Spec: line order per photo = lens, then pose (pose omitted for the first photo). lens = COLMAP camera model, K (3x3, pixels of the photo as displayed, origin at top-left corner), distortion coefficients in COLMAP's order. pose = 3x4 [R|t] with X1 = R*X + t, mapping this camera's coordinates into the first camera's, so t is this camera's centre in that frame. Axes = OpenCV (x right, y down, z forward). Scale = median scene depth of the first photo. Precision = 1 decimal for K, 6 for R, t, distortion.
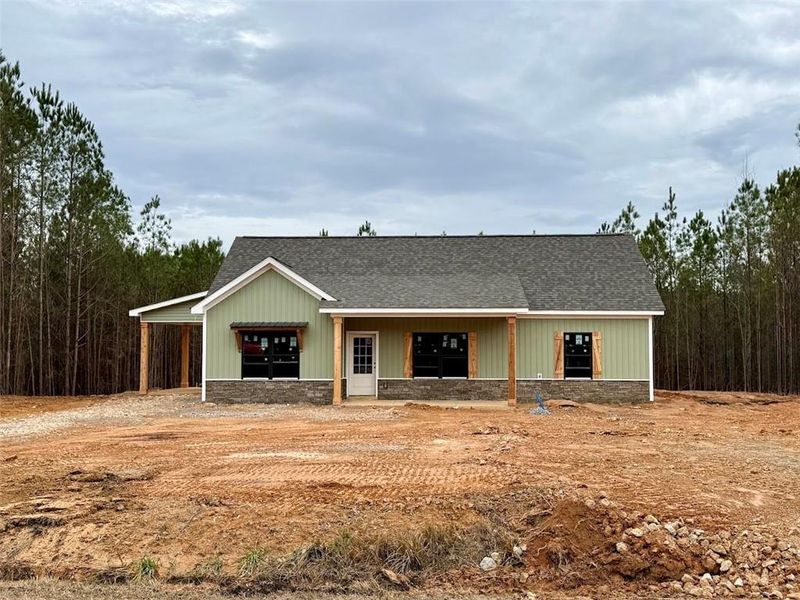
lens RADIAL K [[819.8, 0, 397.6], [0, 819.8, 305.0], [0, 0, 1]] dist [0.173603, -0.359174]
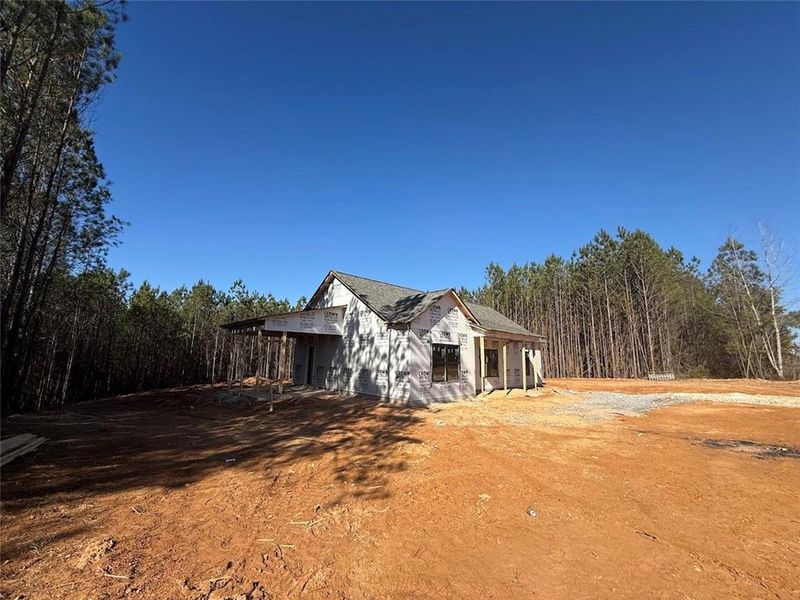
lens RADIAL K [[339.3, 0, 413.5], [0, 339.3, 299.3], [0, 0, 1]] dist [-0.000891, -0.000219]
pose [[0.688513, 0.135248, 0.712502, -0.580968], [-0.046813, 0.988696, -0.142438, 0.040370], [-0.723712, 0.064716, 0.687061, 0.636724]]
